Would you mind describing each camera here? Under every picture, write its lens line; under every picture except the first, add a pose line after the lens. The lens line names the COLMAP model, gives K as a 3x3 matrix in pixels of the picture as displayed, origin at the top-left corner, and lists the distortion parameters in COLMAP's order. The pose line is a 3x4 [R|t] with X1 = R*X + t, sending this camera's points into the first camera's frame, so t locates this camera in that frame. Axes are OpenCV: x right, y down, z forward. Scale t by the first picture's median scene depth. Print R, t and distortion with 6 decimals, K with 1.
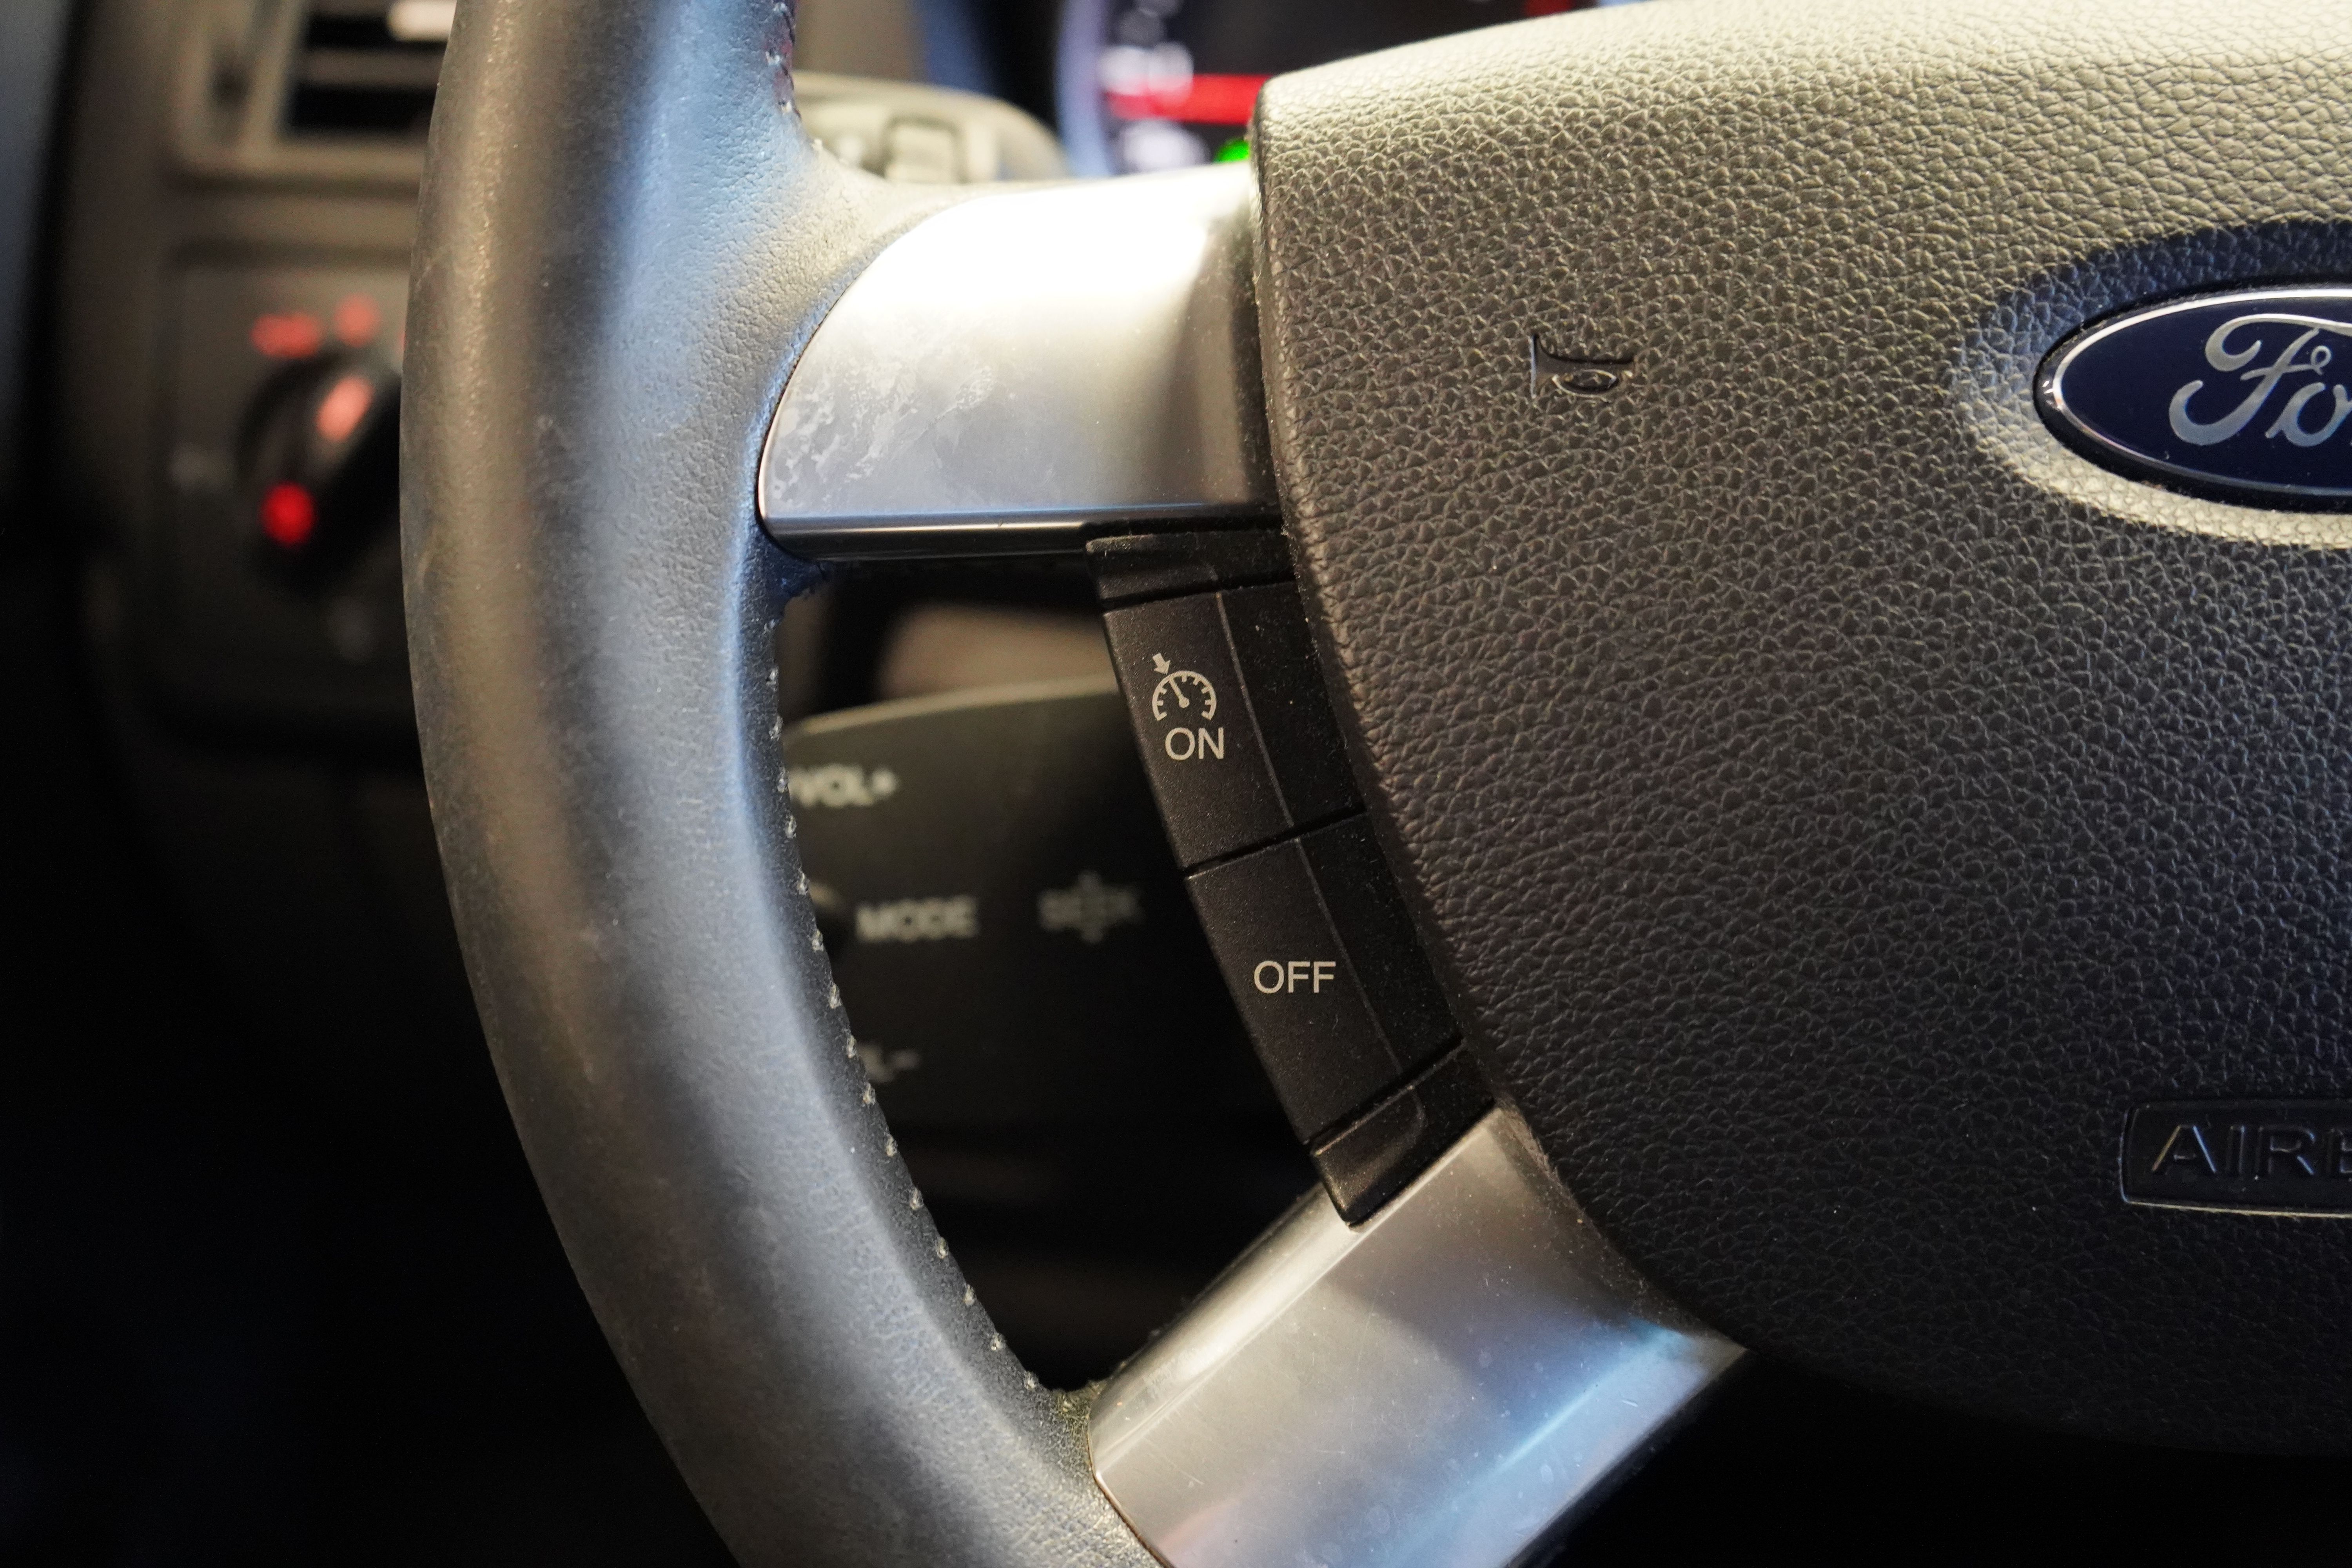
lens RADIAL K [[2541.0, 0, 1176.0], [0, 2541.0, 784.0], [0, 0, 1]] dist [0.005380, 0.025056]
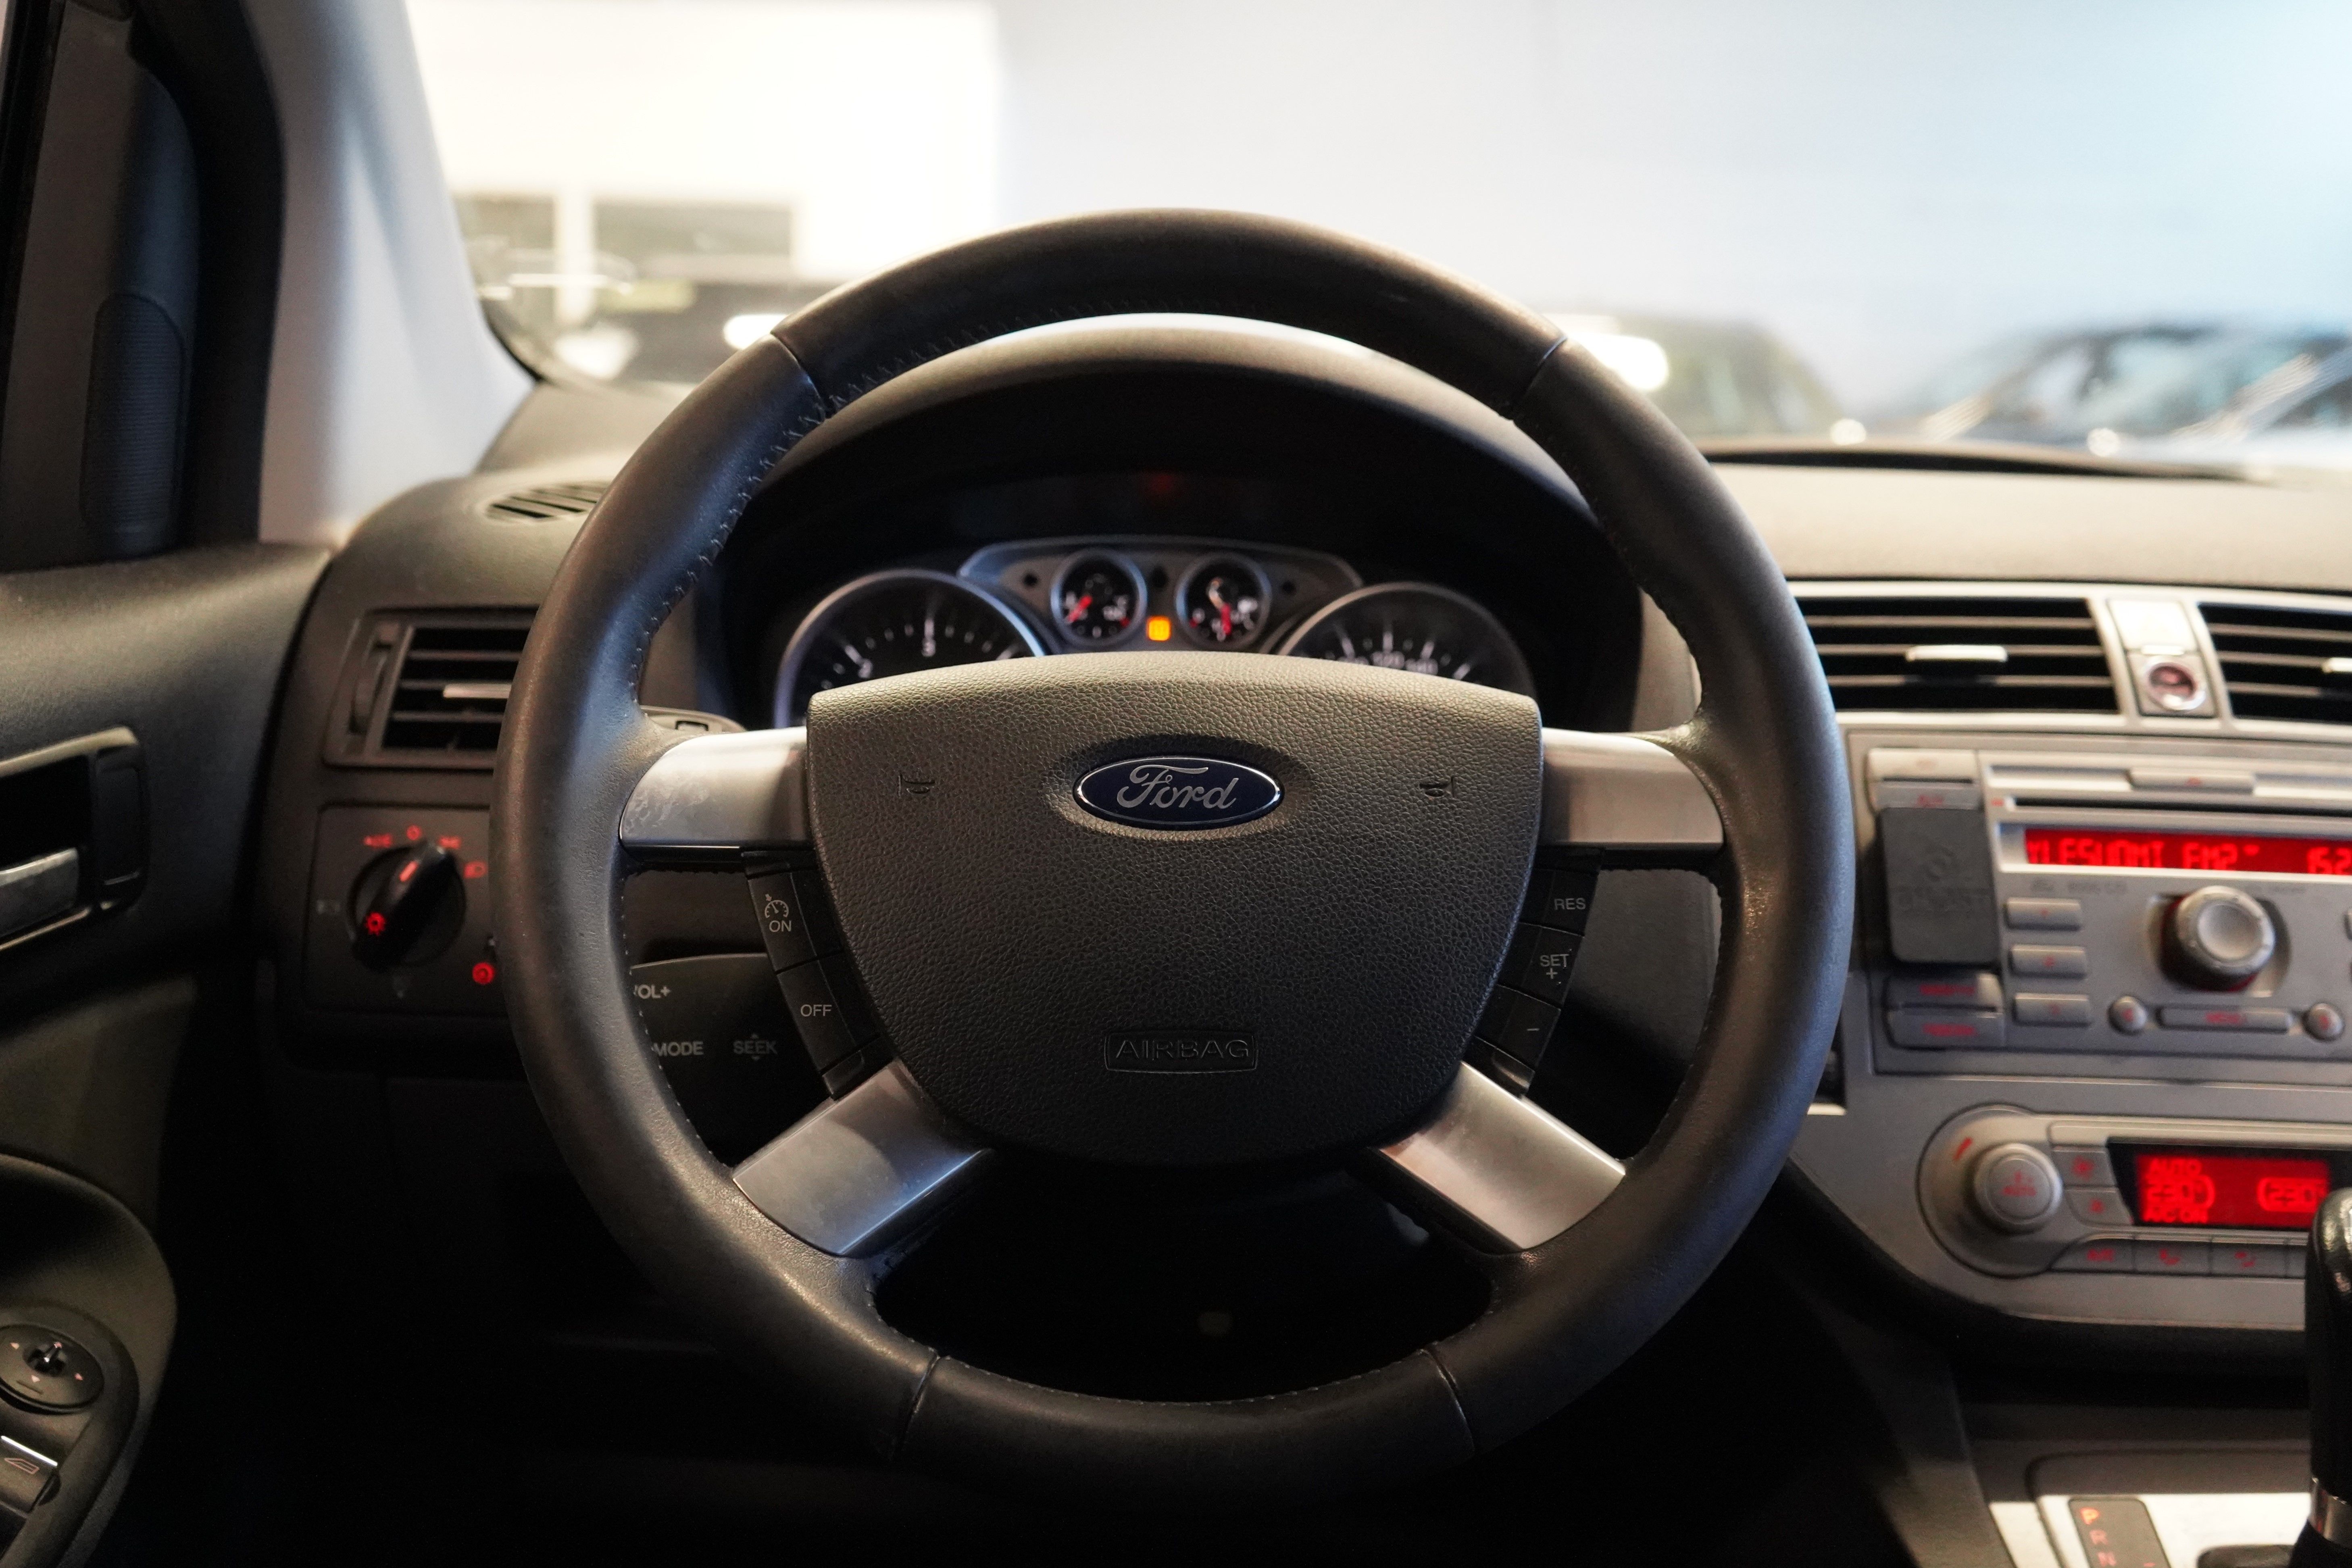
lens RADIAL K [[2372.1, 0, 1176.0], [0, 2372.1, 784.0], [0, 0, 1]] dist [-0.015287, 0.002770]
pose [[0.996784, -0.003714, 0.080049, 0.227929], [0.026128, 0.959397, -0.280847, 0.563691], [-0.075755, 0.282035, 0.956408, -1.492980]]
